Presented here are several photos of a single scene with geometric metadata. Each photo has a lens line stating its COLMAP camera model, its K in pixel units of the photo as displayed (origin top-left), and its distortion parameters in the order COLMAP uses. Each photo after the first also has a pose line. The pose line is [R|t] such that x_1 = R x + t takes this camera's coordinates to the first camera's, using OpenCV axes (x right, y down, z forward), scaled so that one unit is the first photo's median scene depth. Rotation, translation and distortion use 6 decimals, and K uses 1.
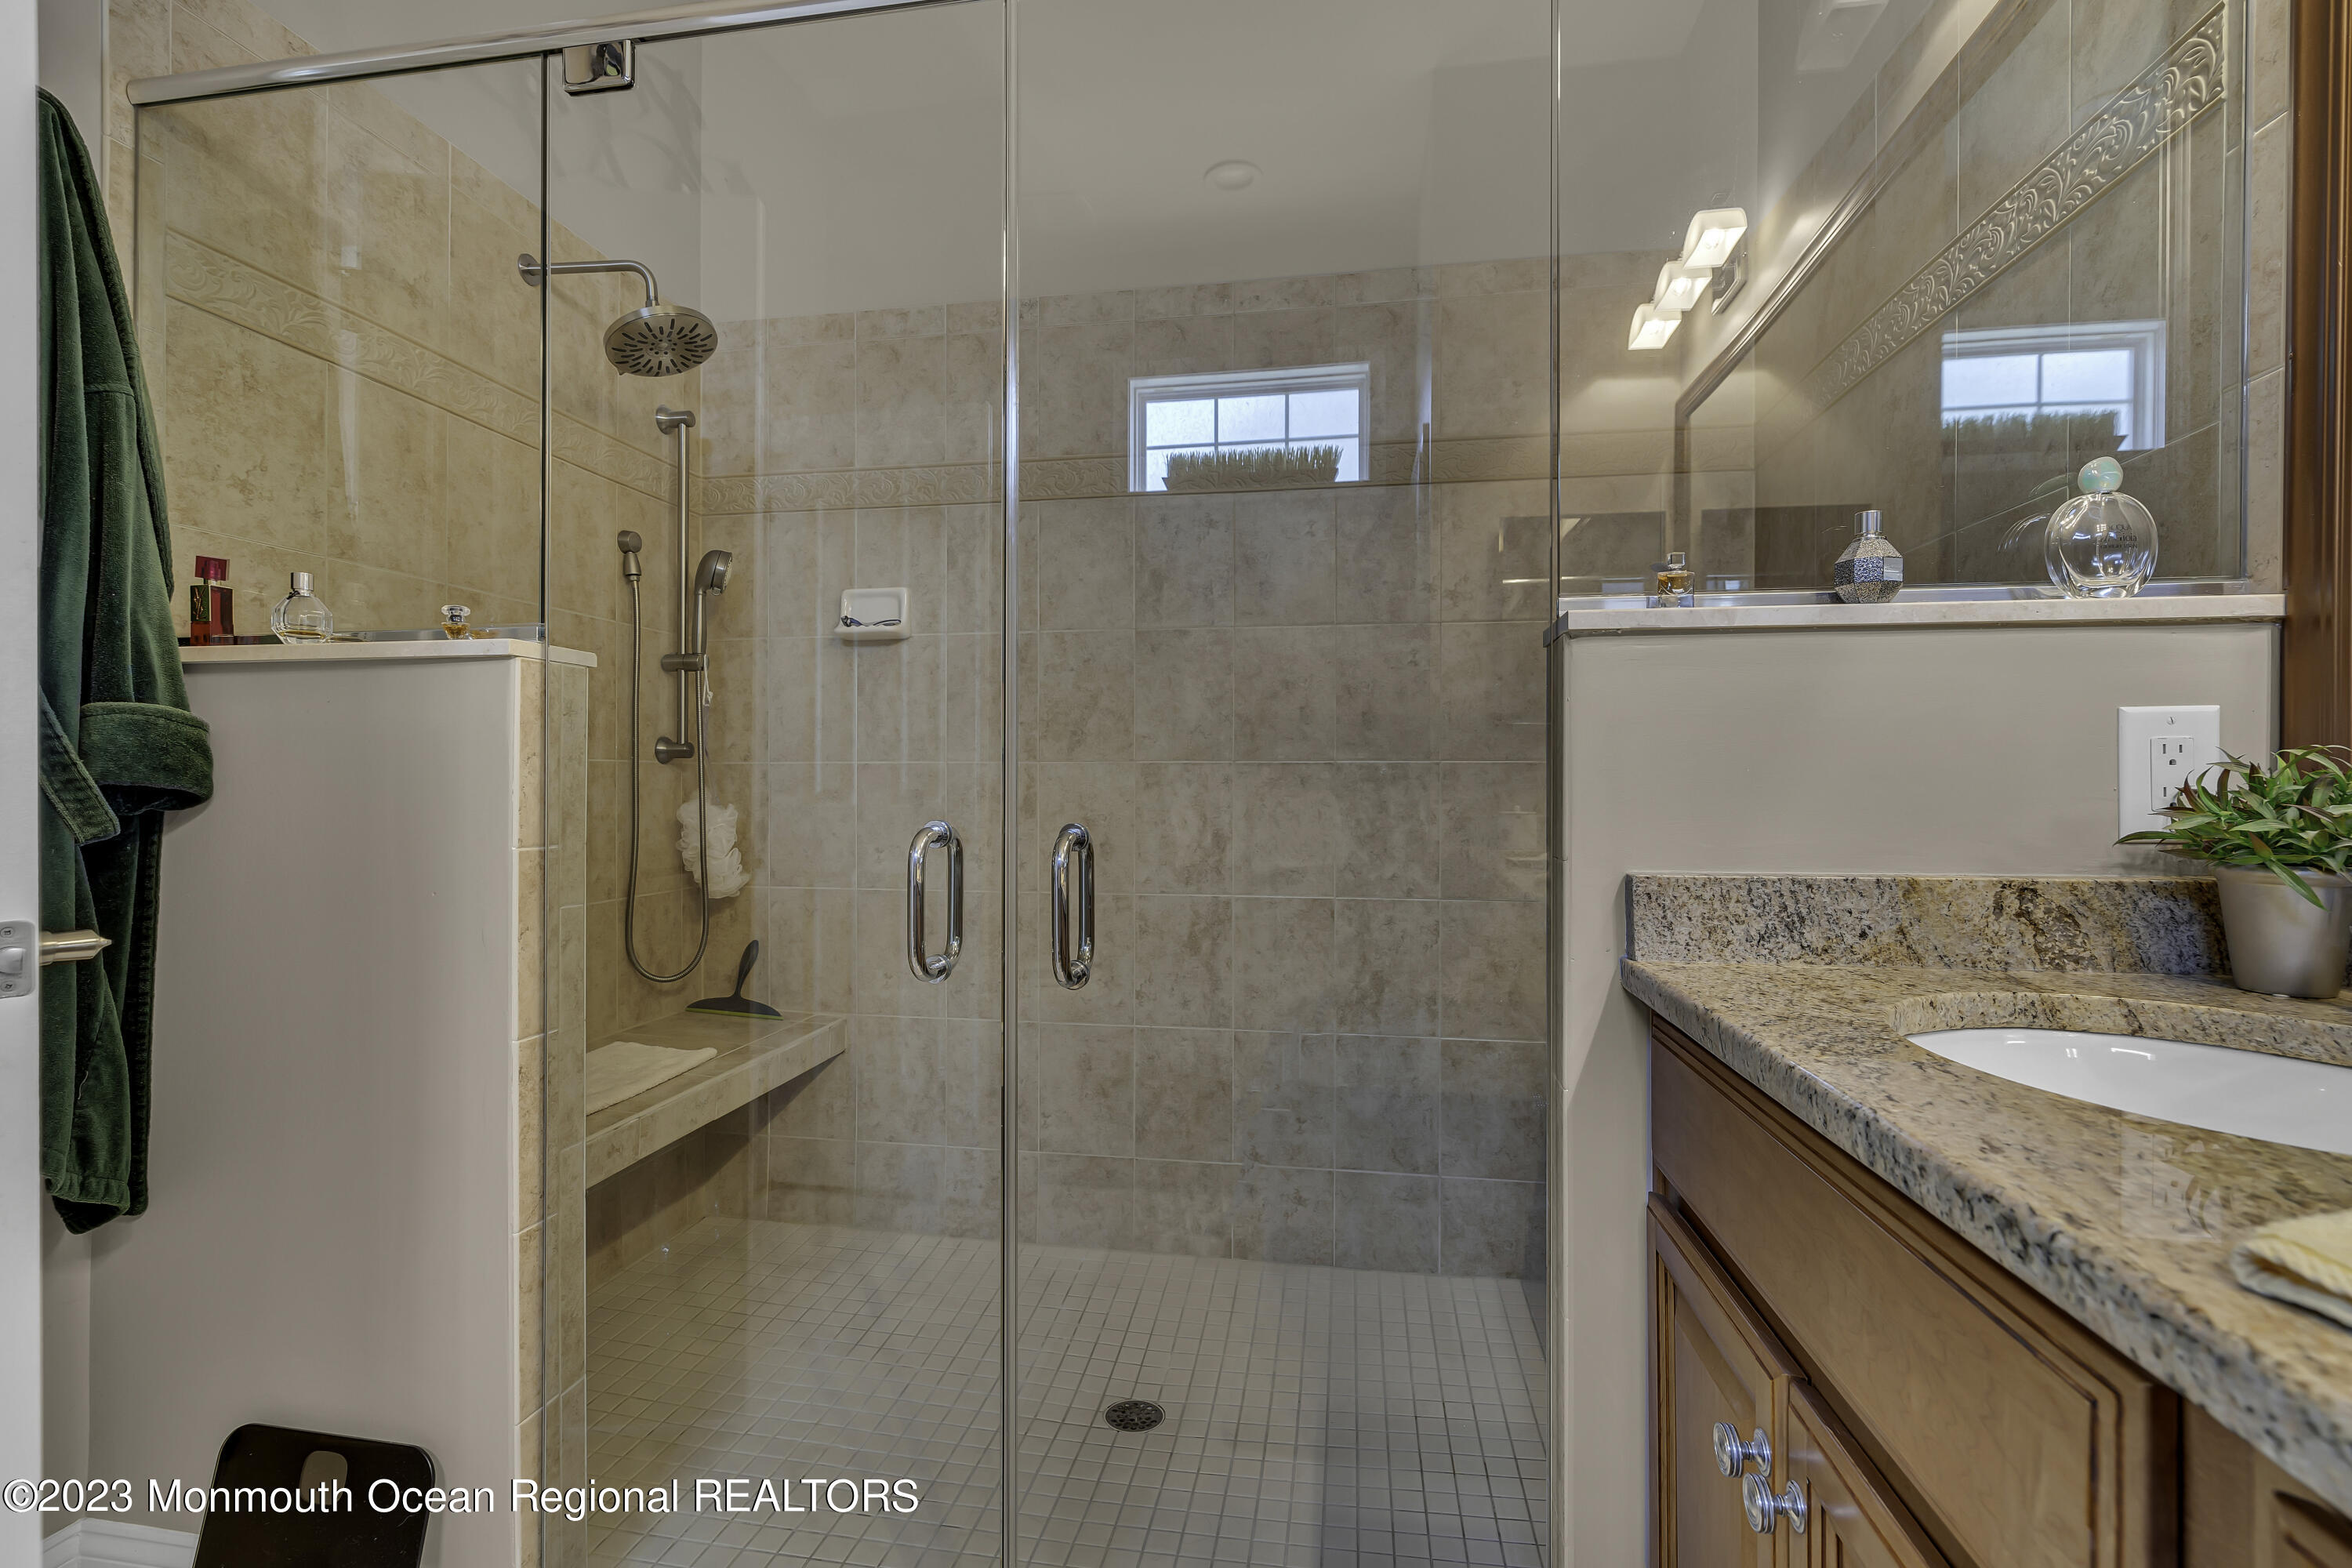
lens RADIAL K [[1066.1, 0, 1170.2], [0, 1066.1, 779.3], [0, 0, 1]] dist [0.002565, 0.000716]
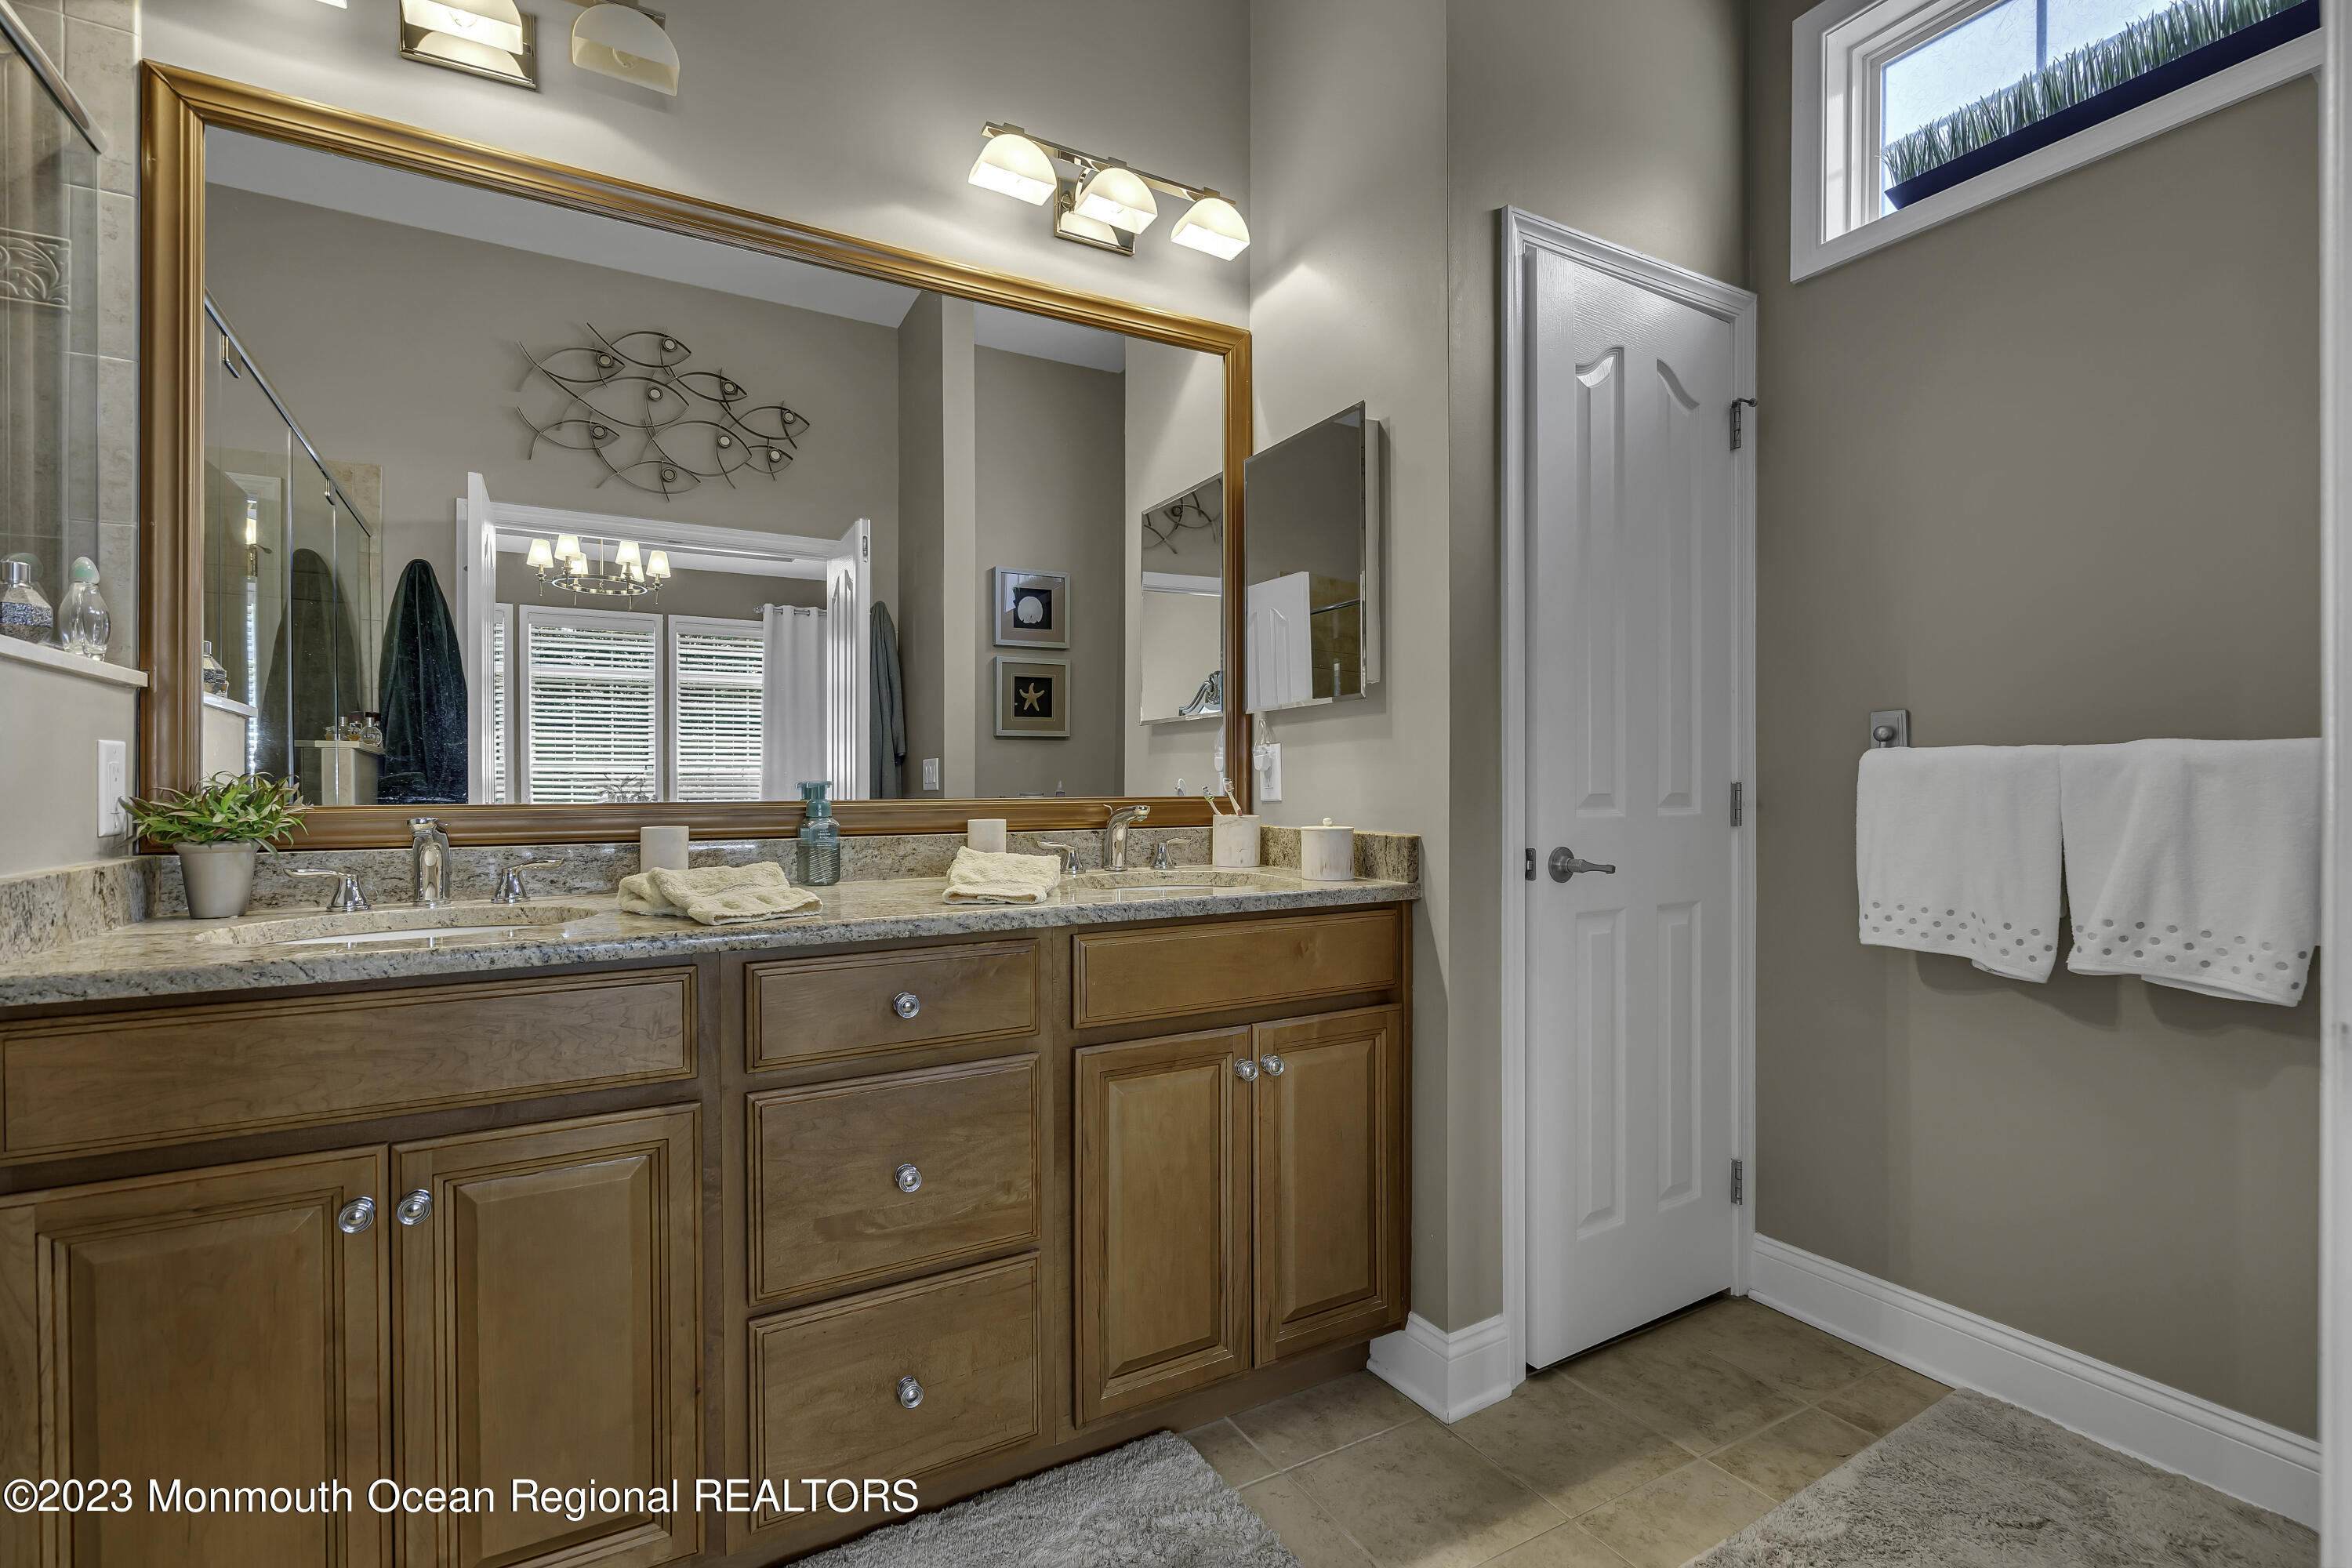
lens RADIAL K [[1066.1, 0, 1170.2], [0, 1066.1, 779.3], [0, 0, 1]] dist [0.002565, 0.000716]
pose [[-0.632681, -0.001155, 0.774412, -1.089421], [0.001027, 0.999997, 0.002331, -0.016823], [-0.774412, 0.002270, -0.632678, 0.800188]]
